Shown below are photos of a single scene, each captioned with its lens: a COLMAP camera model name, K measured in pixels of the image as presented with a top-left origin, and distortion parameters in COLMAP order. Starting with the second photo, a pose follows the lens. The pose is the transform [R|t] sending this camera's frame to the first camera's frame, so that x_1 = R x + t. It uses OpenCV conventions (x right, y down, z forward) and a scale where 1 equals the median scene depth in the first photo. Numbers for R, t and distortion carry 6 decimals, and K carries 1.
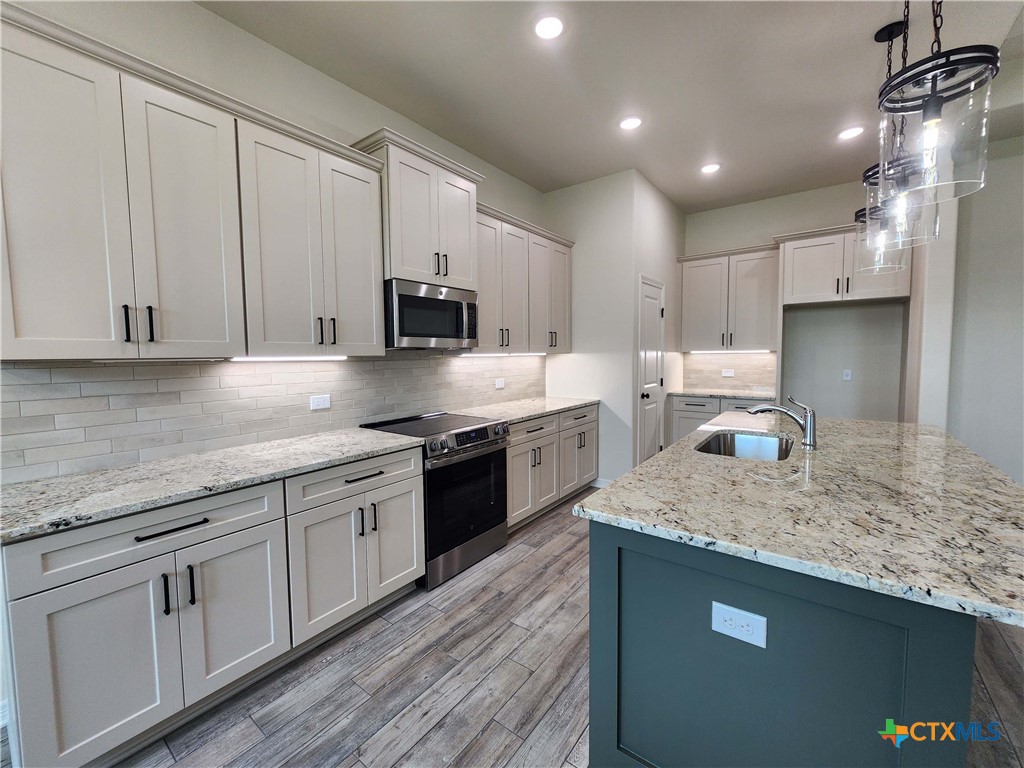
lens RADIAL K [[418.3, 0, 505.5], [0, 418.3, 381.0], [0, 0, 1]] dist [0.004159, -0.002267]
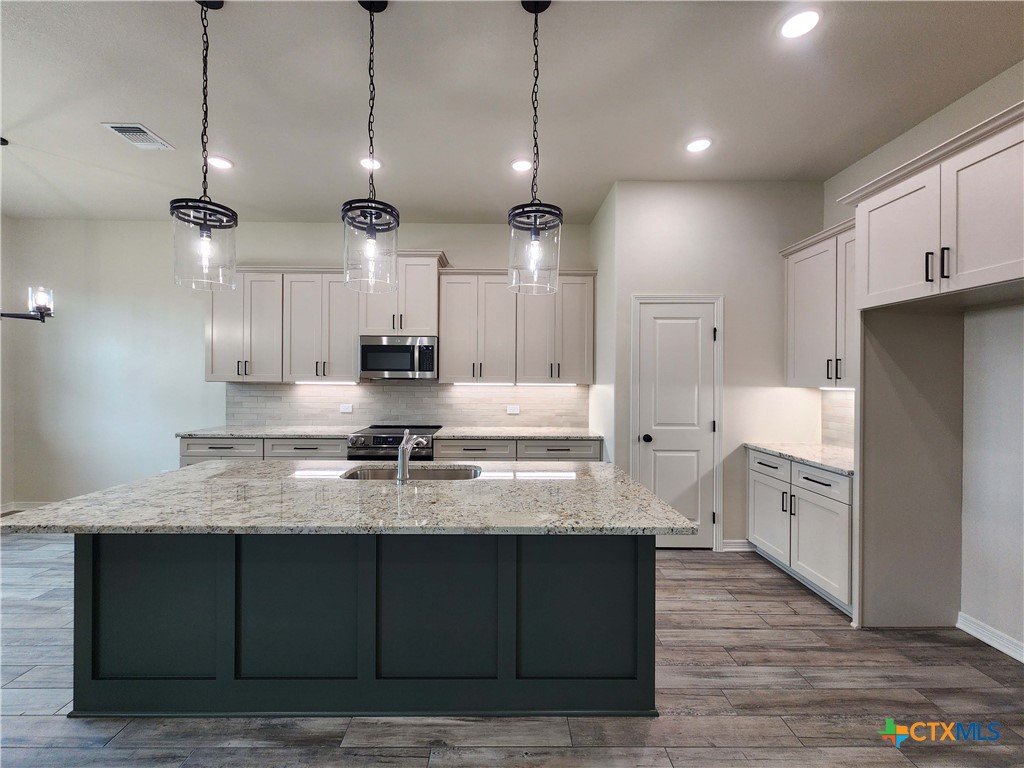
lens RADIAL K [[418.3, 0, 505.5], [0, 418.3, 381.0], [0, 0, 1]] dist [0.004159, -0.002267]
pose [[0.613098, 0.019218, -0.789773, 1.369047], [-0.066519, 0.997410, -0.027368, -0.061253], [0.787202, 0.069314, 0.612788, 0.452881]]
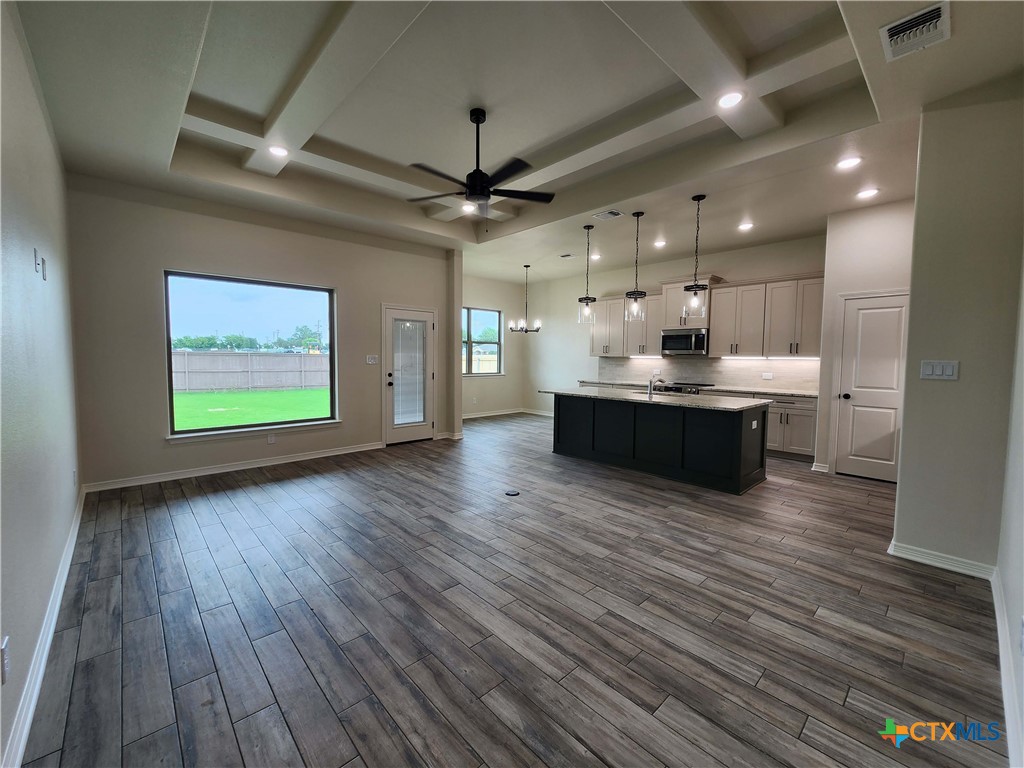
lens RADIAL K [[418.3, 0, 505.5], [0, 418.3, 381.0], [0, 0, 1]] dist [0.004159, -0.002267]
pose [[-0.173575, 0.072100, -0.982178, 2.761108], [-0.070396, 0.993857, 0.085398, -0.066567], [0.982301, 0.083964, -0.167433, 0.448376]]
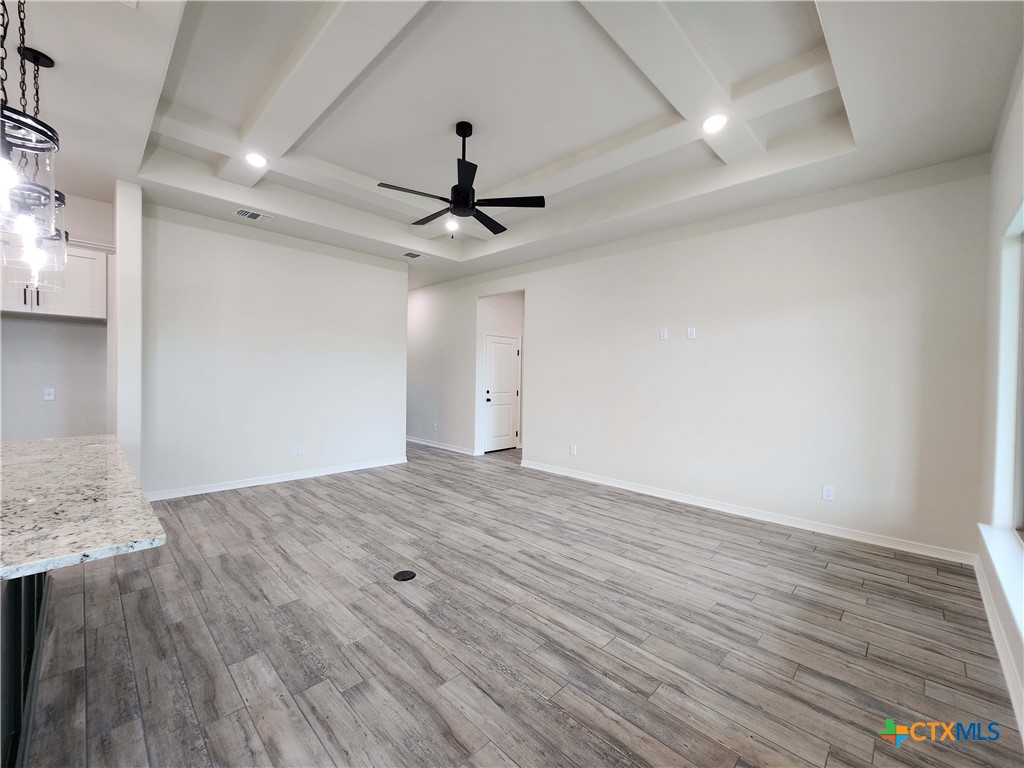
lens RADIAL K [[418.3, 0, 505.5], [0, 418.3, 381.0], [0, 0, 1]] dist [0.004159, -0.002267]
pose [[0.124443, 0.000437, 0.992227, 0.035507], [0.046975, 0.998876, -0.006331, 0.018092], [-0.991114, 0.047398, 0.124282, -0.206554]]
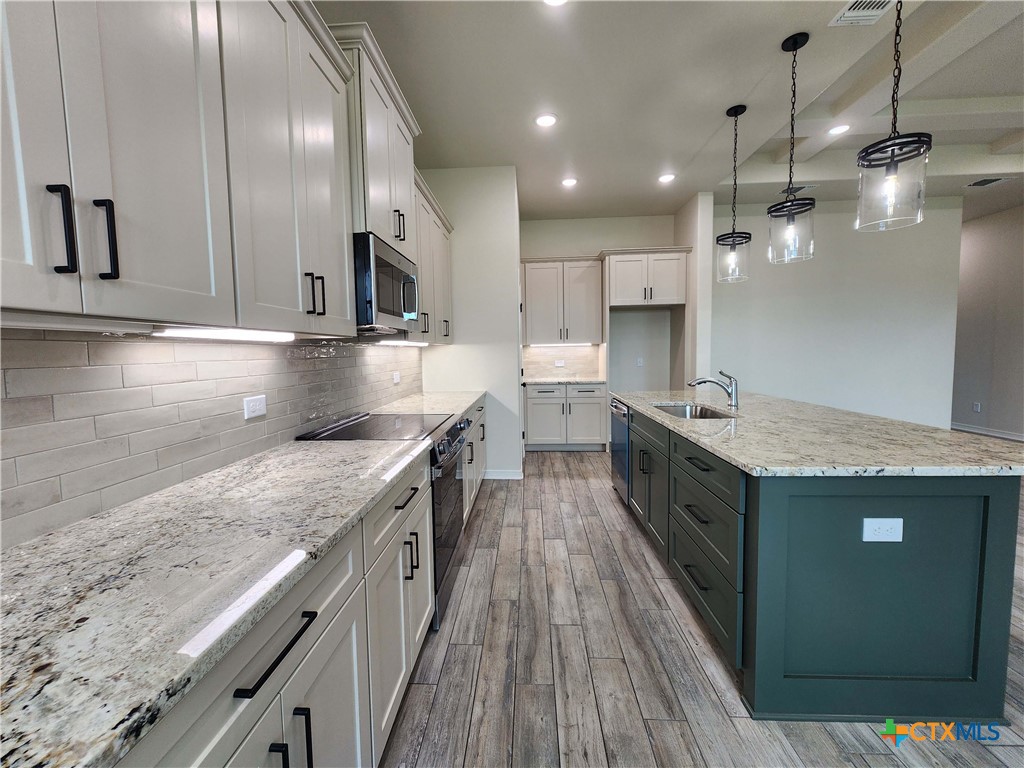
lens RADIAL K [[418.3, 0, 505.5], [0, 418.3, 381.0], [0, 0, 1]] dist [0.004159, -0.002267]
pose [[0.828074, -0.043710, 0.558912, -0.491978], [0.045729, 0.998900, 0.010368, 0.022279], [-0.558750, 0.016973, 0.829162, 0.248928]]
